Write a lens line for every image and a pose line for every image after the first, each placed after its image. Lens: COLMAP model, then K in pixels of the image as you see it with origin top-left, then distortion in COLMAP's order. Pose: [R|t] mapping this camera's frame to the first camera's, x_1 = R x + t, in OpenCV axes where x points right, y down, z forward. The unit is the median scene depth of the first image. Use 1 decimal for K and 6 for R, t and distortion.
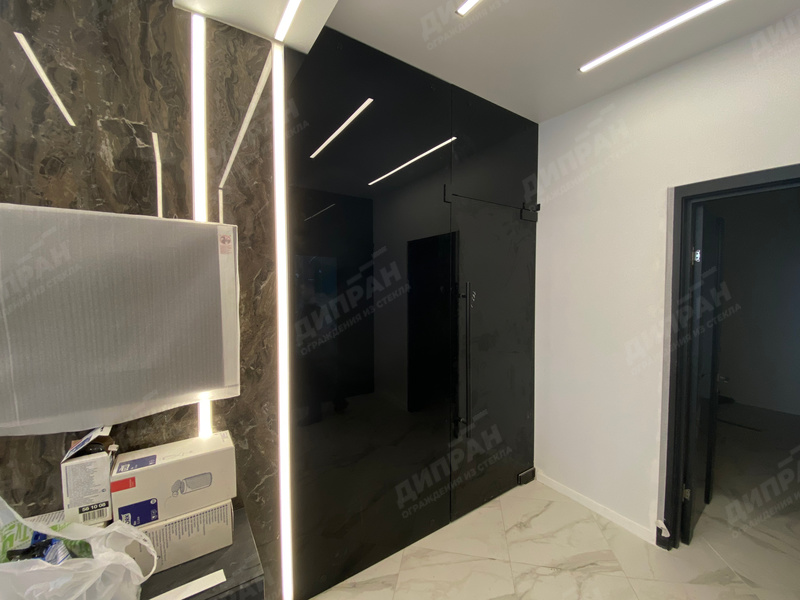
lens RADIAL K [[324.5, 0, 402.3], [0, 324.5, 302.0], [0, 0, 1]] dist [-0.013136, -0.008742]
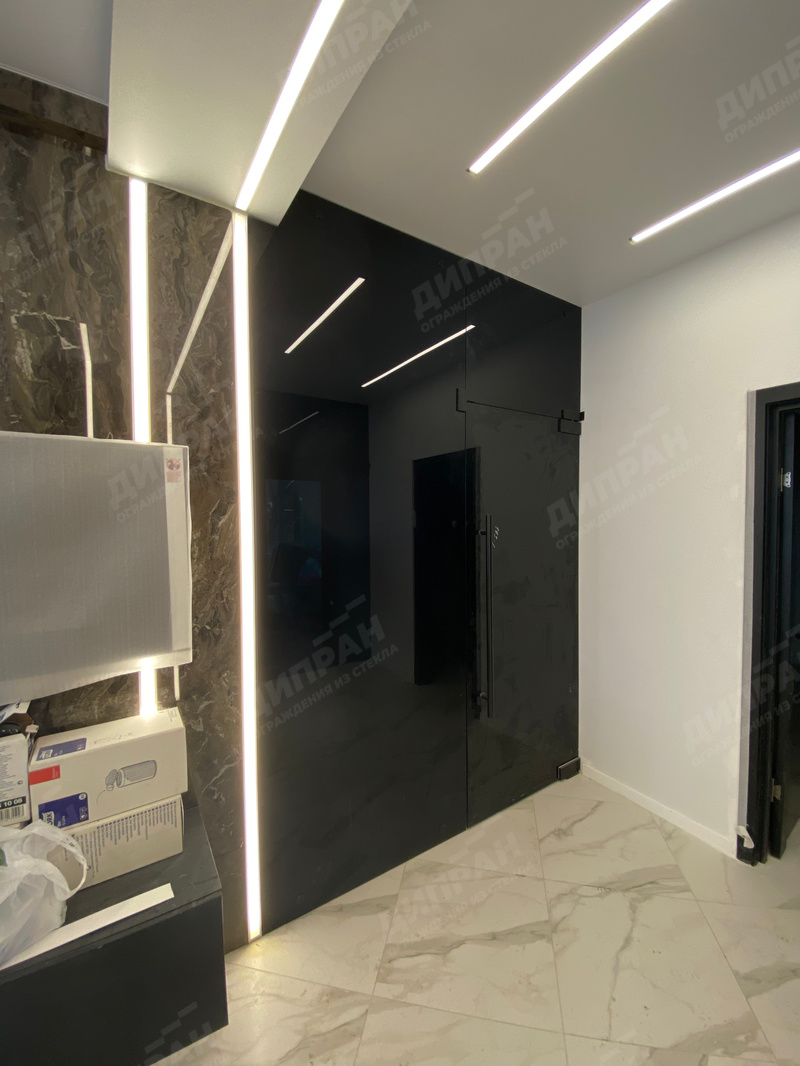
lens RADIAL K [[432.4, 0, 407.6], [0, 432.4, 536.9], [0, 0, 1]] dist [-0.013136, -0.008742]
pose [[0.999959, -0.004030, -0.008093, 0.027291], [0.003990, 0.999979, -0.005056, -0.007442], [0.008113, 0.005024, 0.999954, -0.038350]]
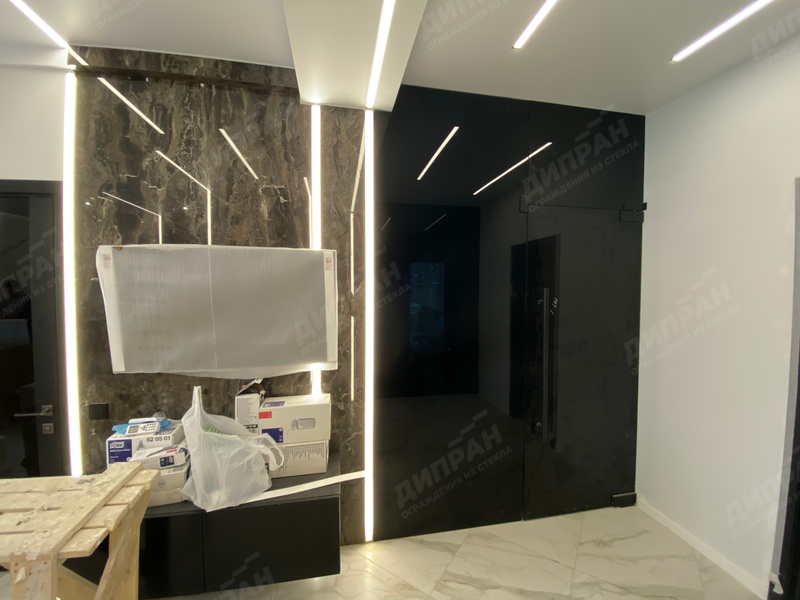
lens RADIAL K [[324.5, 0, 401.2], [0, 324.5, 304.1], [0, 0, 1]] dist [-0.013136, -0.008742]
pose [[0.918788, 0.021916, -0.394142, 0.271333], [-0.024452, 0.999700, -0.001414, -0.000173], [0.393993, 0.010936, 0.919048, -0.170653]]
